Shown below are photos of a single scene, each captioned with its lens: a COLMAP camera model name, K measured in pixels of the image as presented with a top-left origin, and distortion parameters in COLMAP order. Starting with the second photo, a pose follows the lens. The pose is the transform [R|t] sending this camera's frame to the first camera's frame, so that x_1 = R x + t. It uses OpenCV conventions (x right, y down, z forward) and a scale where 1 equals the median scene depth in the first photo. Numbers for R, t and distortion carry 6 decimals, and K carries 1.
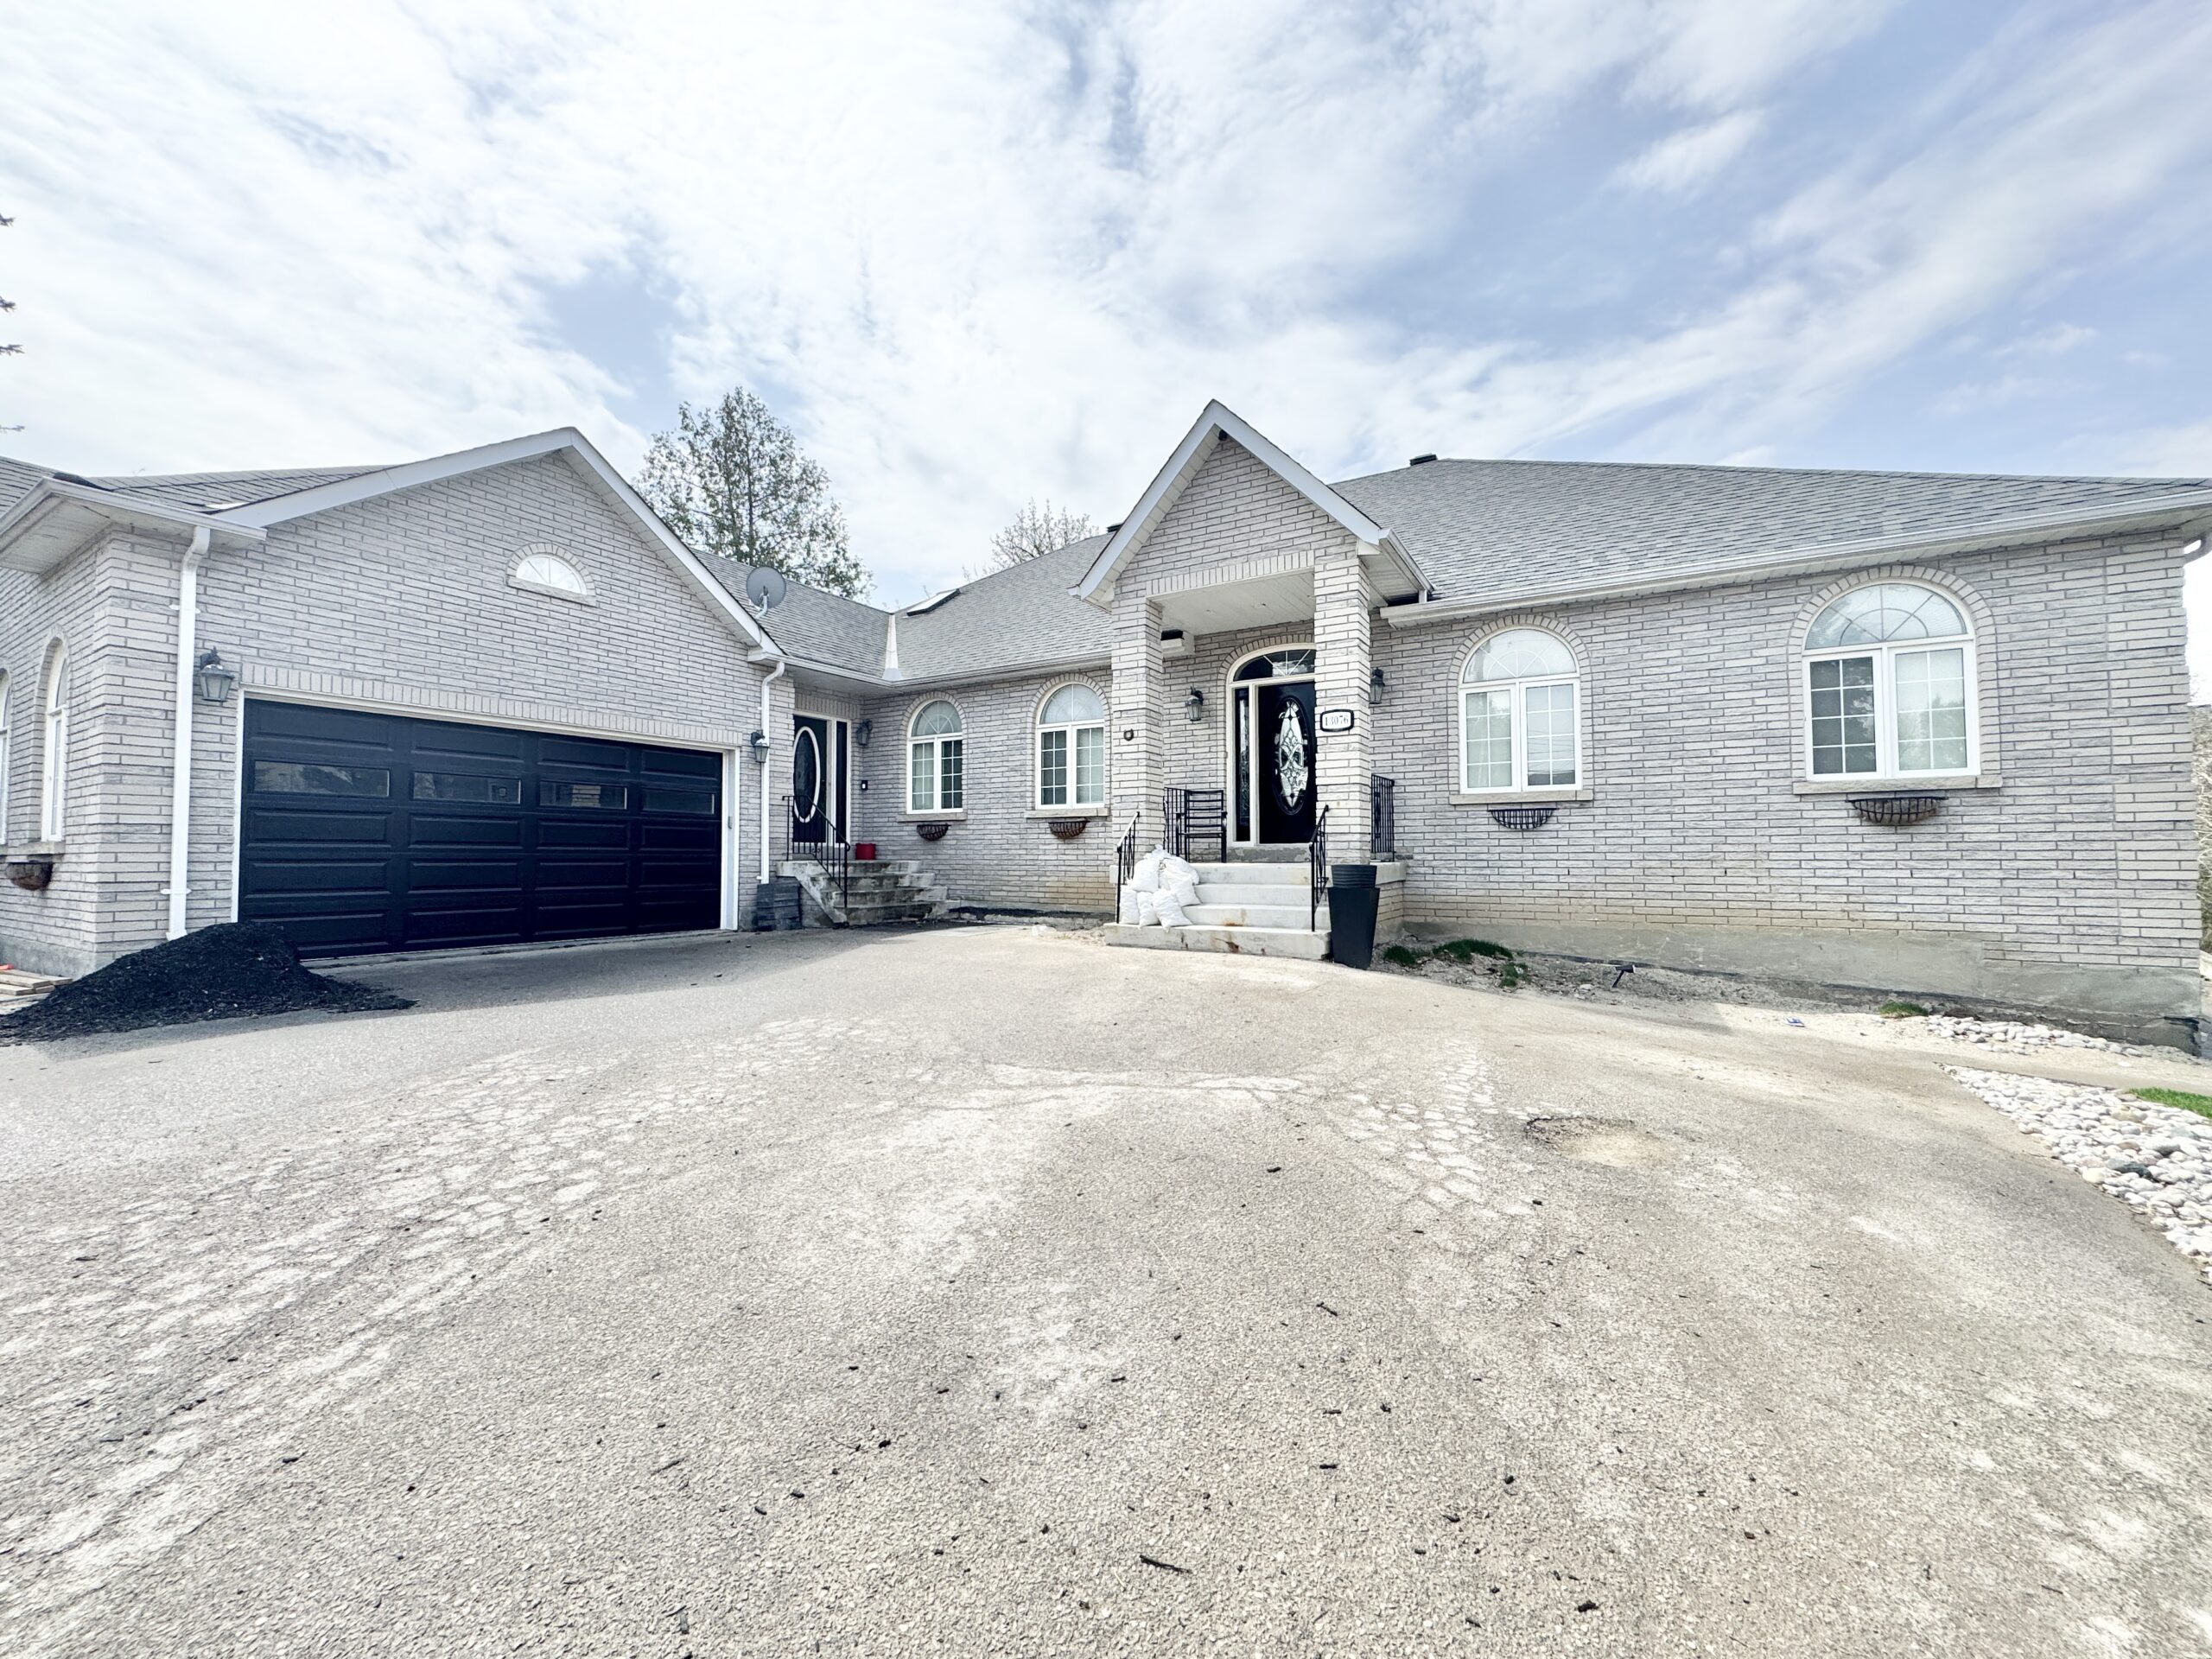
lens RADIAL K [[882.9, 0, 1108.3], [0, 882.9, 827.1], [0, 0, 1]] dist [-0.001723, 0.000319]
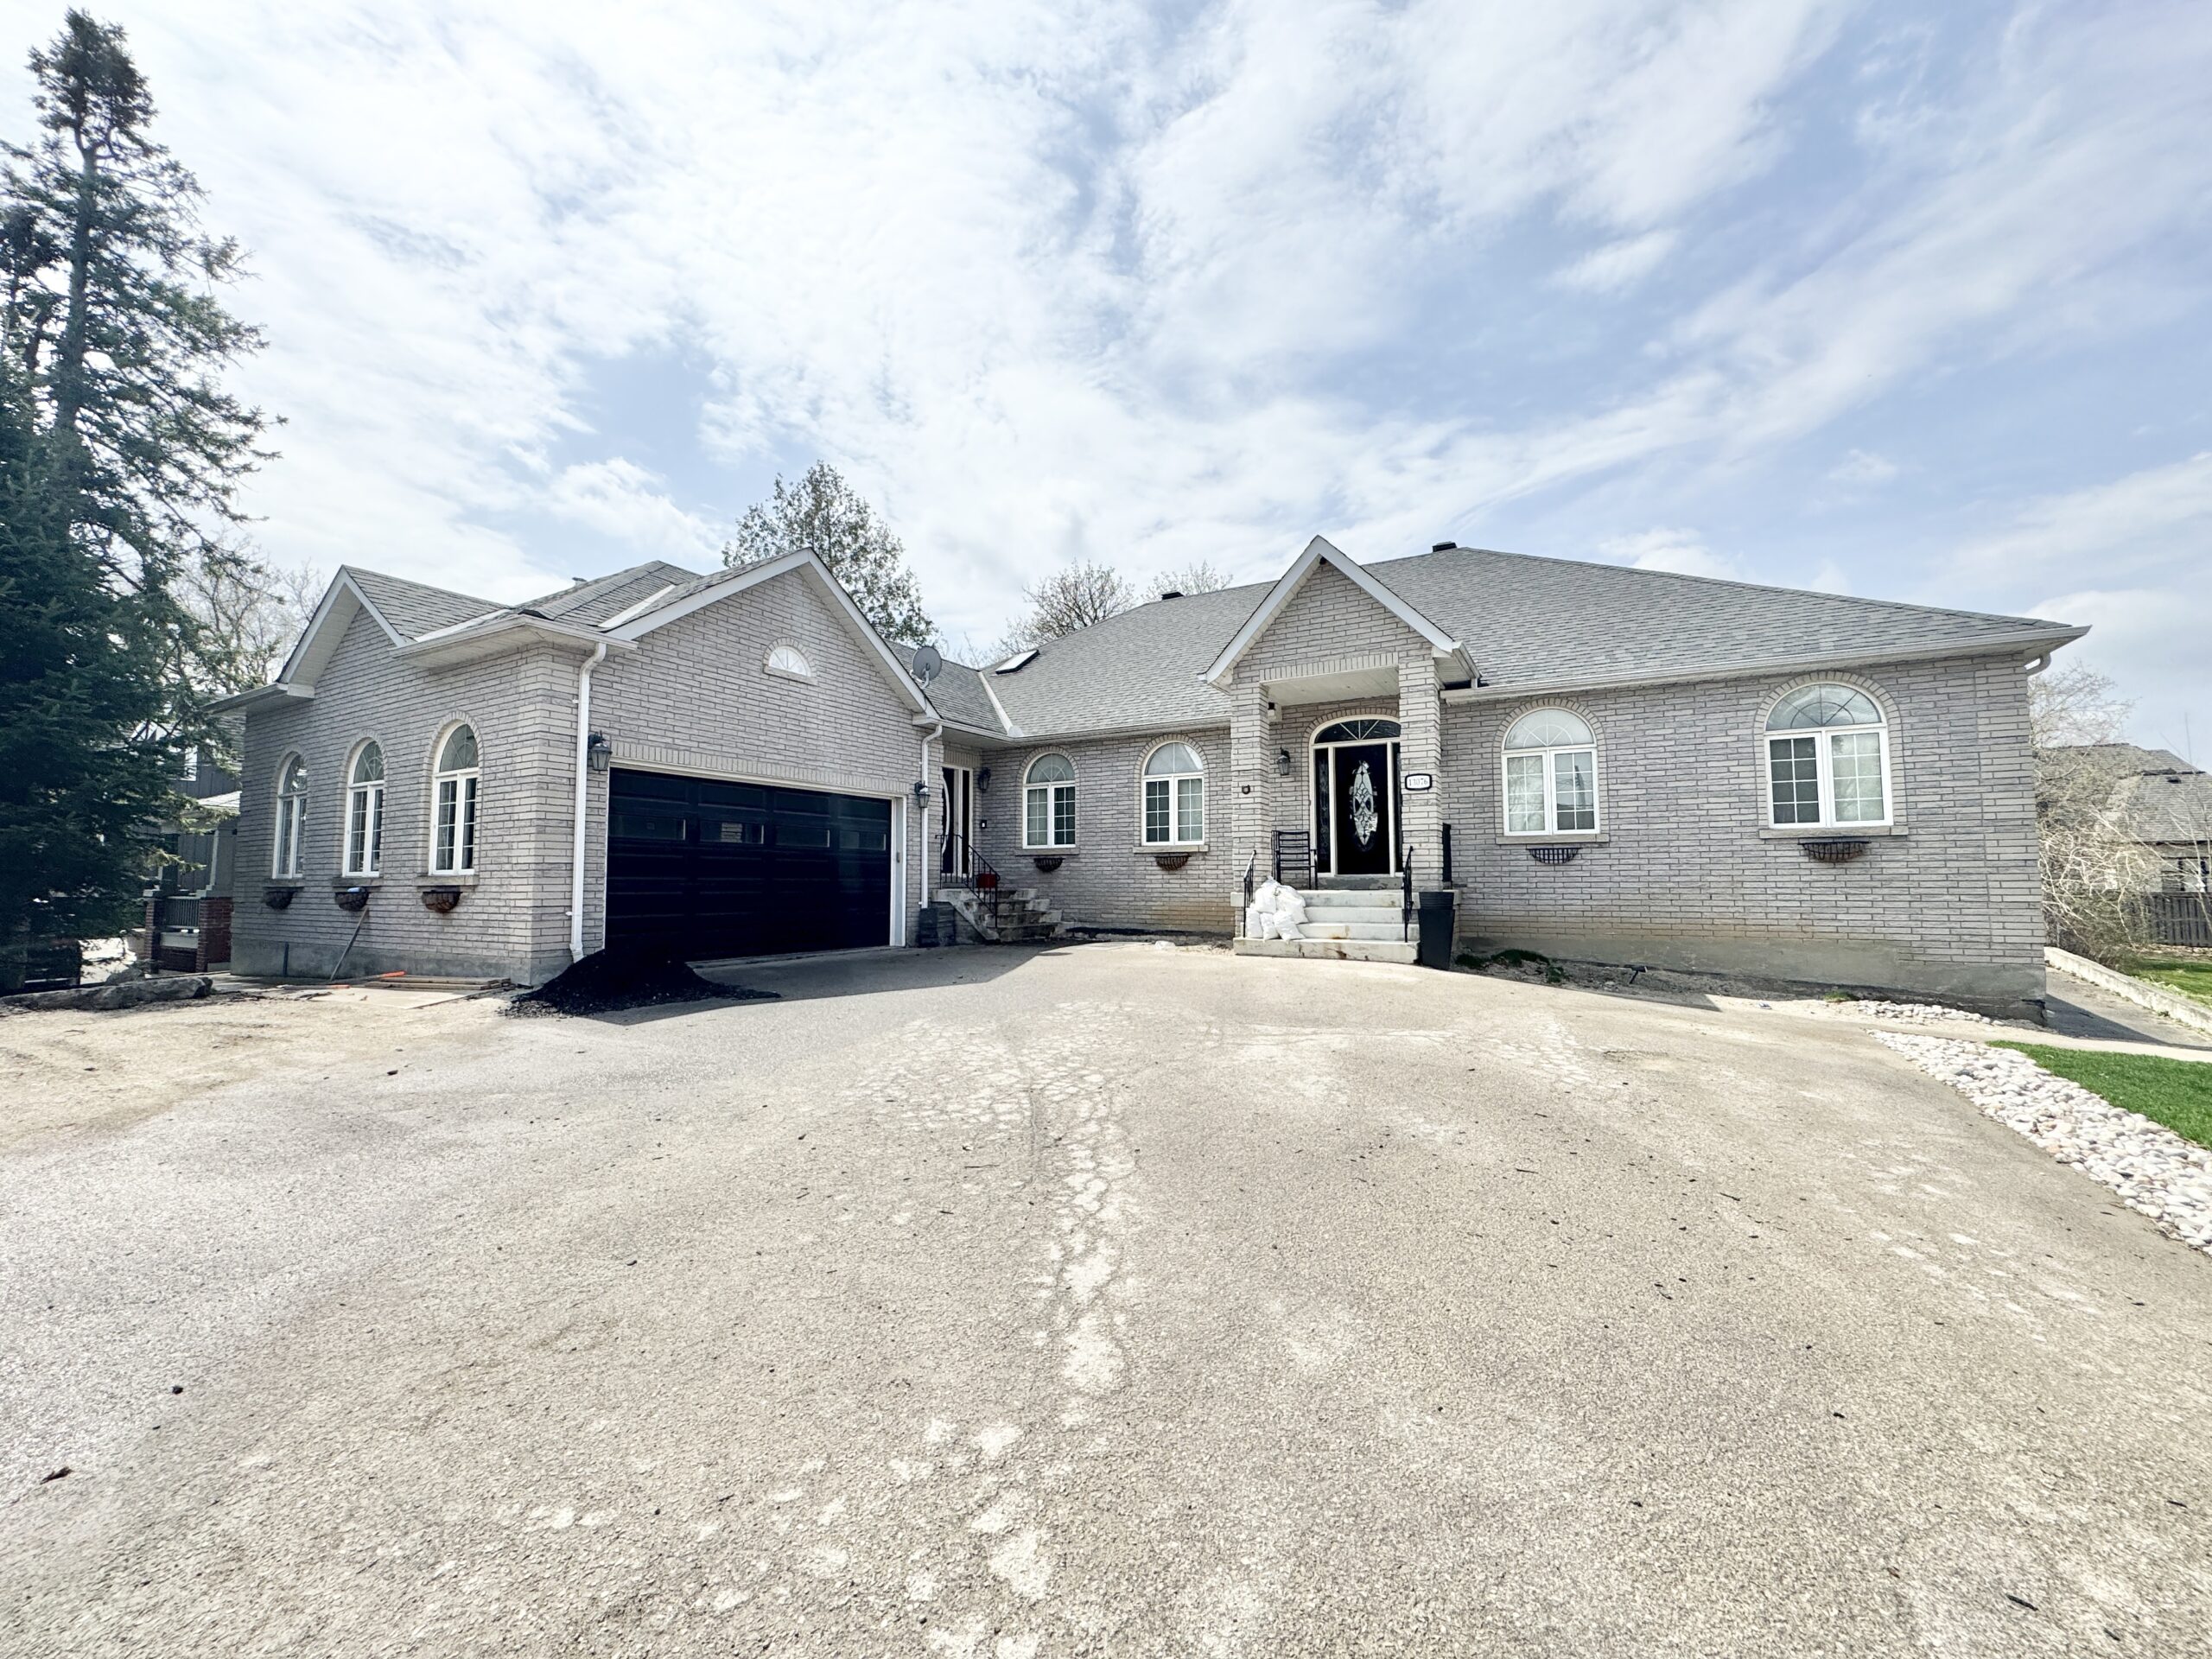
lens RADIAL K [[882.9, 0, 1108.3], [0, 882.9, 827.1], [0, 0, 1]] dist [-0.001723, 0.000319]
pose [[0.999663, 0.000343, 0.025952, -0.212853], [0.000428, 0.999559, -0.029690, -0.013132], [-0.025951, 0.029691, 0.999222, -0.270040]]
